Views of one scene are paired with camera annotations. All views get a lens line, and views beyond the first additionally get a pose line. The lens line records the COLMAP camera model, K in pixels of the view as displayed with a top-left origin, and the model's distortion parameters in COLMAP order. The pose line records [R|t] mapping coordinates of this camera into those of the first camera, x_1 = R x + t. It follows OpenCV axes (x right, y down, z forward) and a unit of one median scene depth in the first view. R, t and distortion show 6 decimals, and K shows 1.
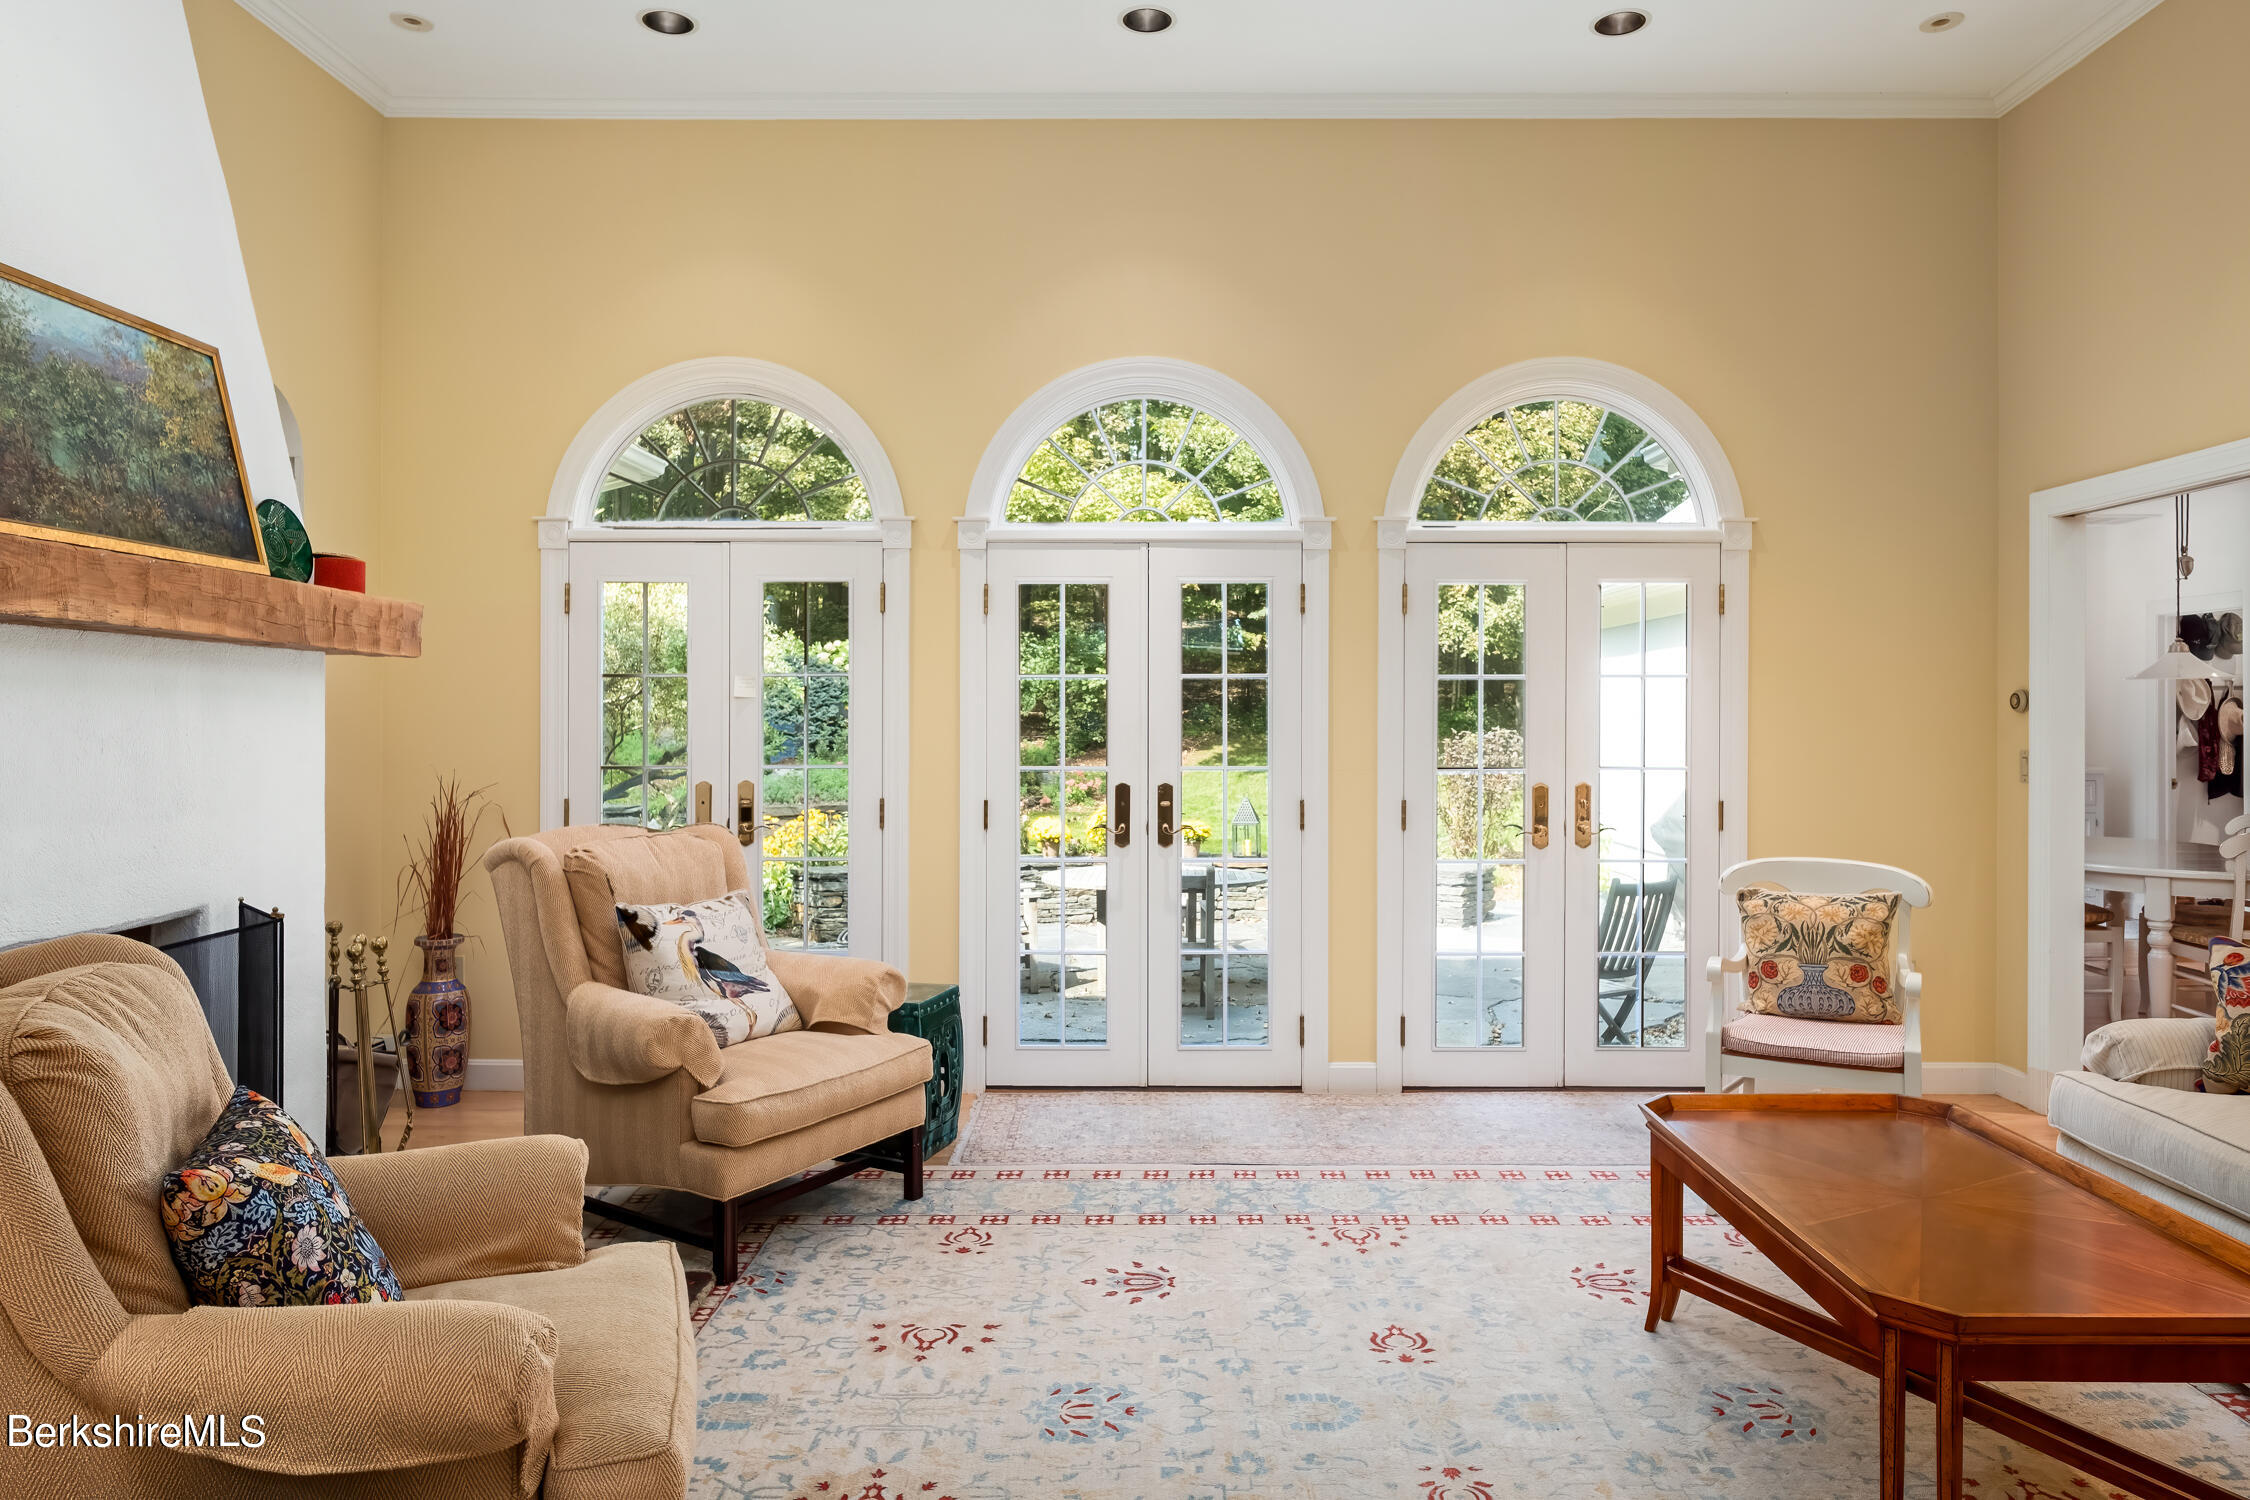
lens RADIAL K [[1420.3, 0, 1144.7], [0, 1420.3, 725.8], [0, 0, 1]] dist [-0.001011, 0.004165]
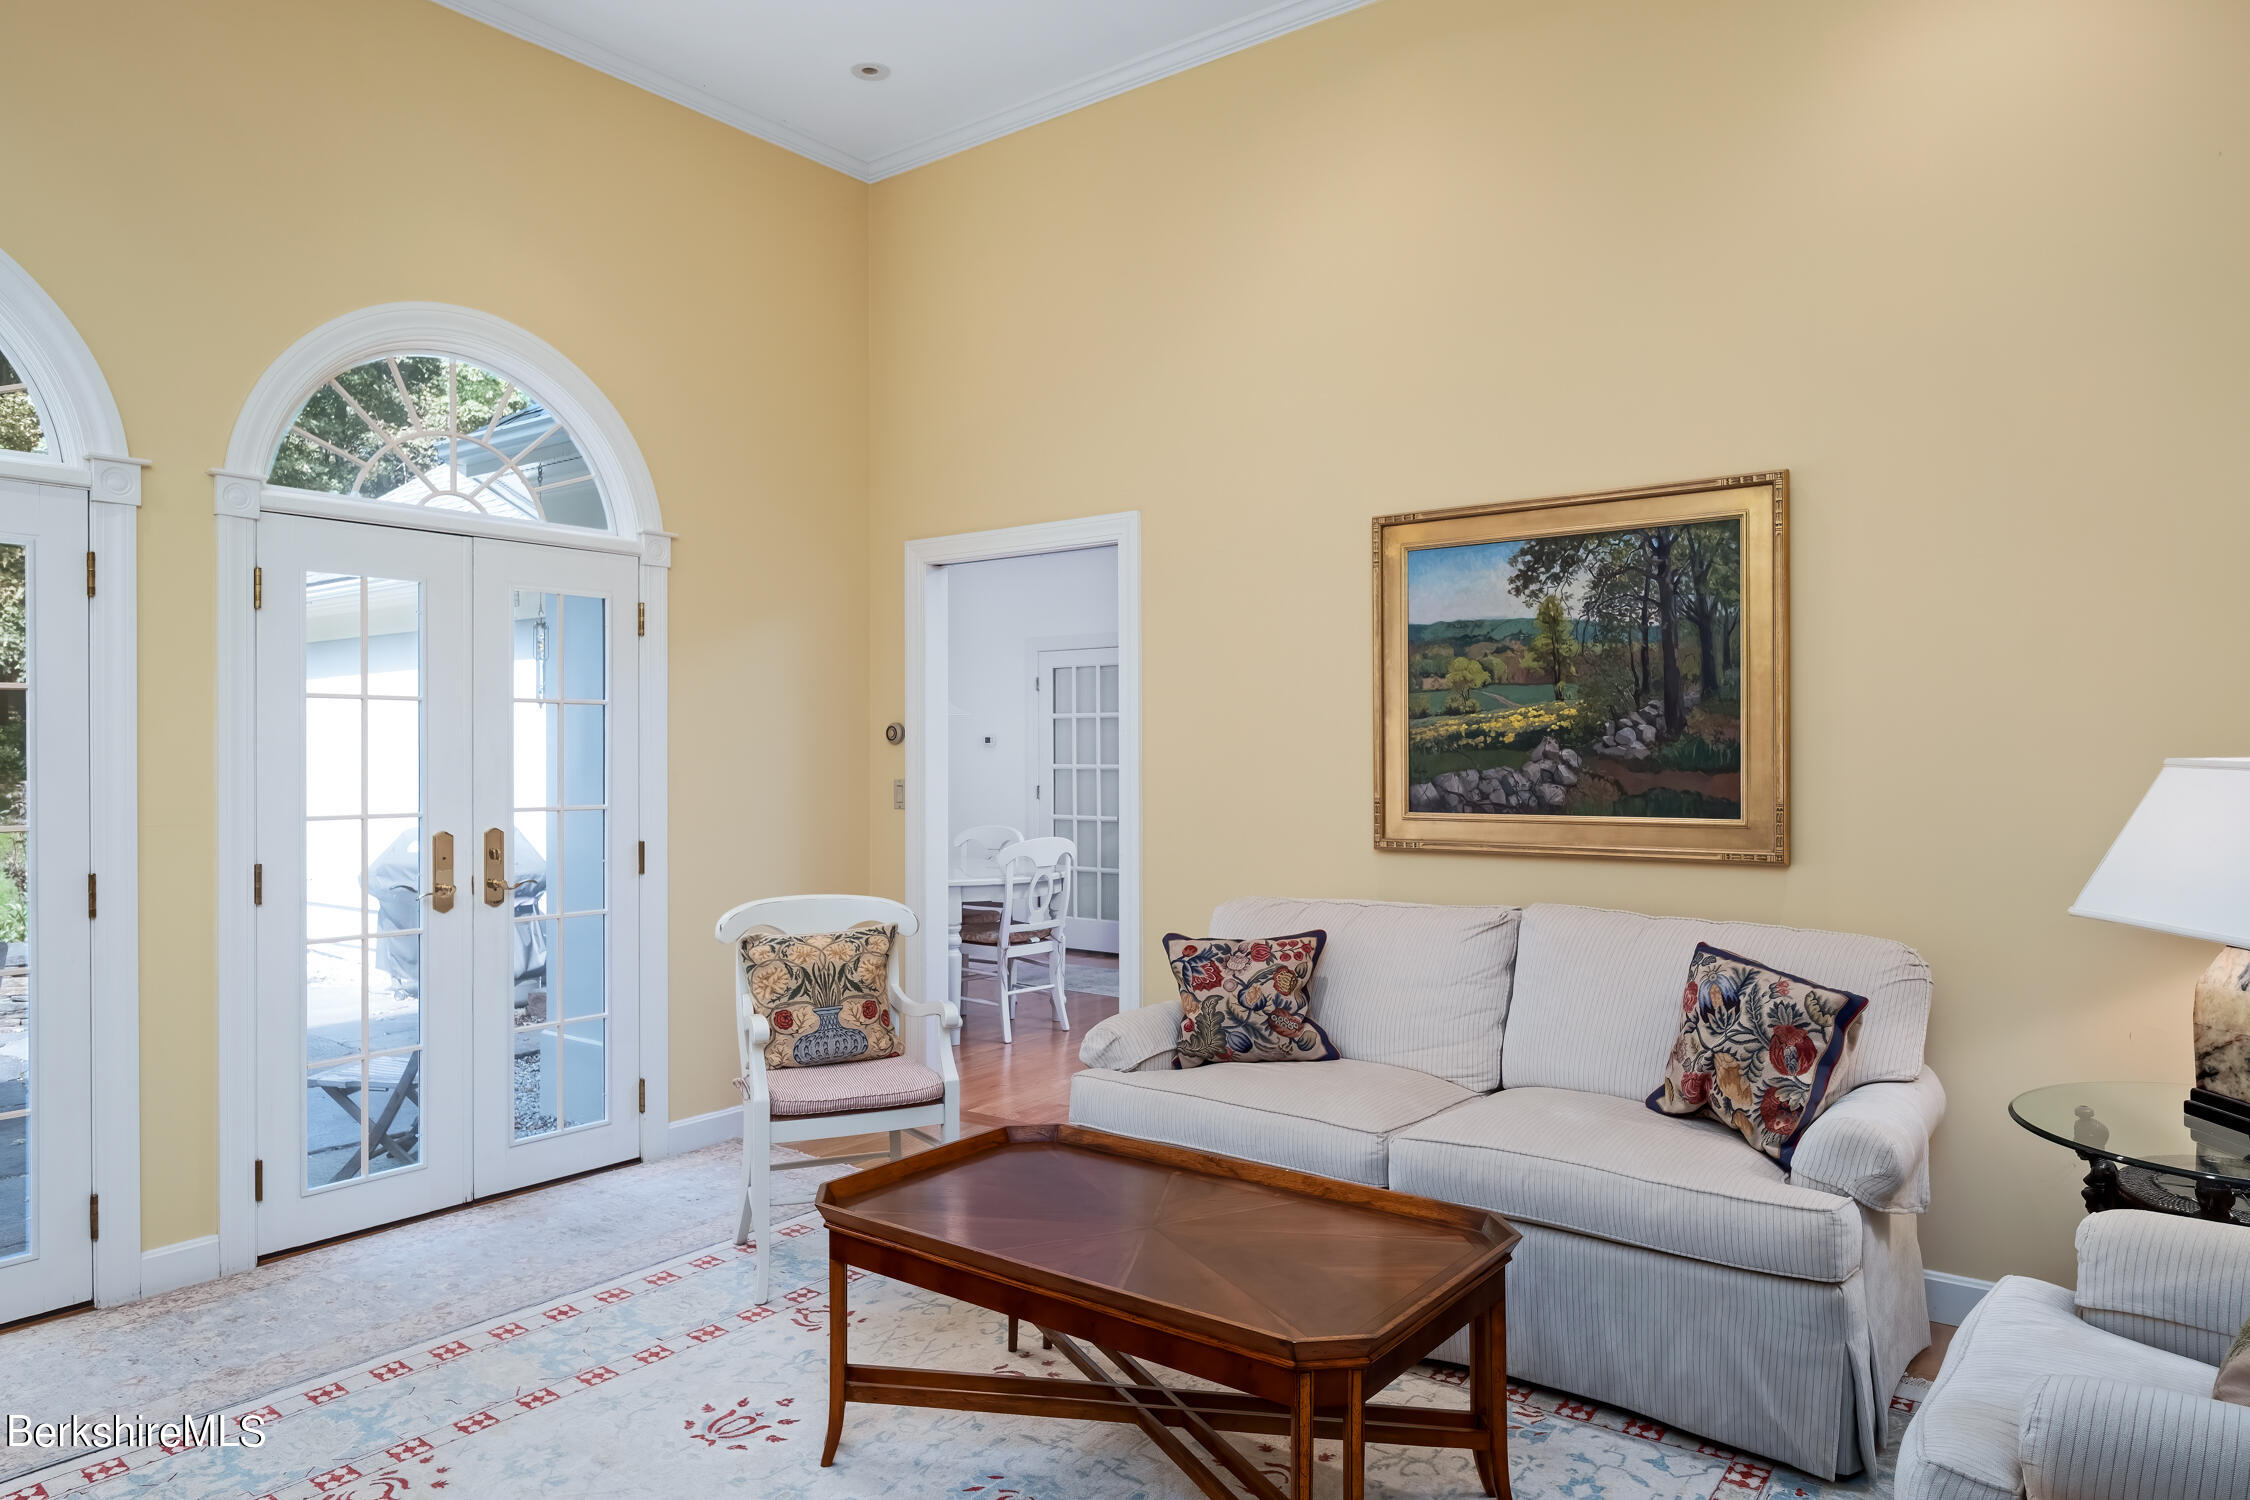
lens RADIAL K [[1420.3, 0, 1127.8], [0, 1420.3, 756.8], [0, 0, 1]] dist [-0.001011, 0.004165]
pose [[0.603209, -0.007235, 0.797550, -0.166680], [0.008646, 0.999959, 0.002532, -0.000952], [-0.797536, 0.005368, 0.603247, 0.262065]]
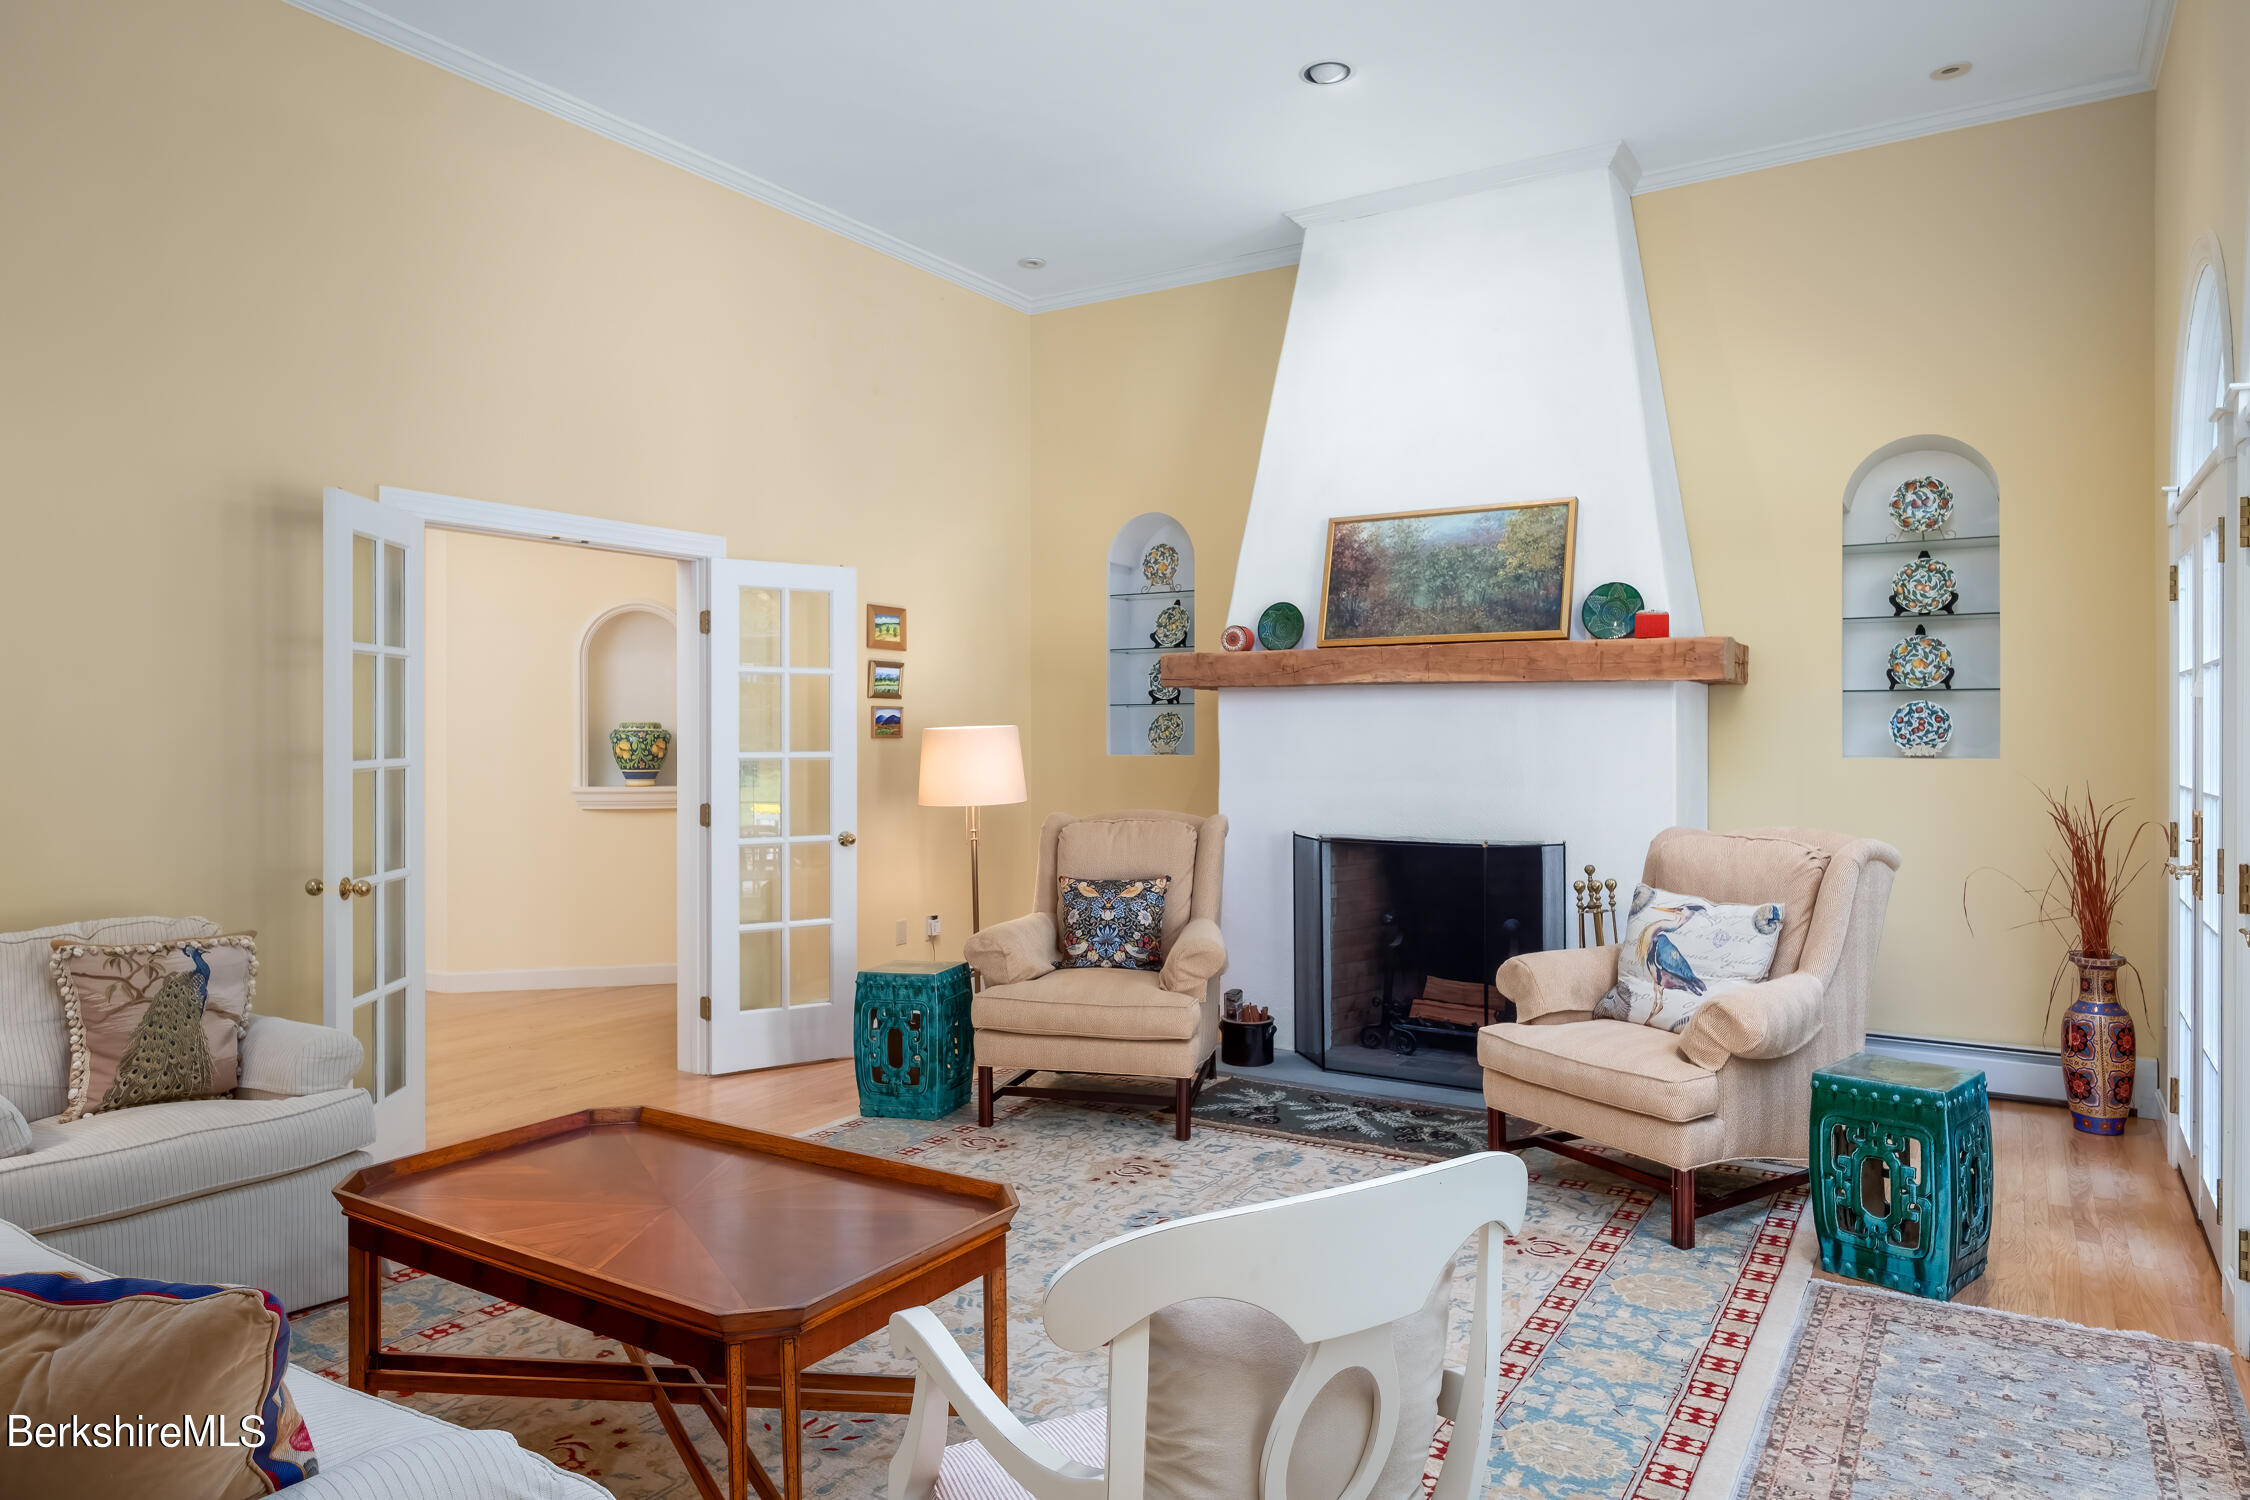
lens RADIAL K [[1420.3, 0, 1139.1], [0, 1420.3, 749.3], [0, 0, 1]] dist [-0.001011, 0.004165]
pose [[-0.518691, 0.004571, -0.854949, 0.800119], [-0.007053, 0.999929, 0.009625, 0.004639], [0.854933, 0.011022, -0.518622, 1.171764]]
